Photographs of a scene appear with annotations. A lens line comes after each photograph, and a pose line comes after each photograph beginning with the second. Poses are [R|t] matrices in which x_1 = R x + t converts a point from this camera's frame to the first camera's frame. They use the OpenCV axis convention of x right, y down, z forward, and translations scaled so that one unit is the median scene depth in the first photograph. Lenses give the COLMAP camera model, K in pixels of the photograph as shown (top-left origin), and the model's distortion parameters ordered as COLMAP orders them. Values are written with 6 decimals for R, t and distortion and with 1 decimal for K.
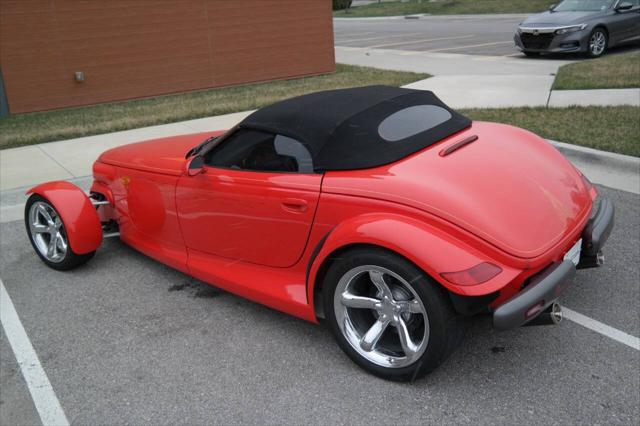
lens RADIAL K [[711.7, 0, 320.0], [0, 711.7, 213.0], [0, 0, 1]] dist [-0.069013, 0.278291]
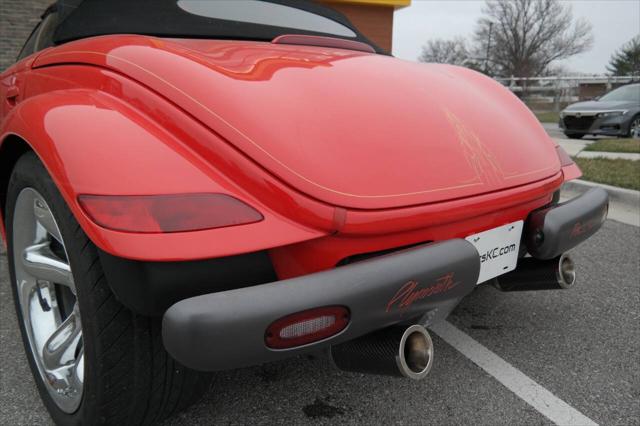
lens RADIAL K [[521.7, 0, 320.0], [0, 521.7, 213.0], [0, 0, 1]] dist [0.010530, 0.002724]
pose [[0.977136, 0.114568, -0.179109, 0.154862], [-0.132449, 0.986980, -0.091253, 0.044913], [0.166323, 0.112889, 0.979588, 0.317906]]
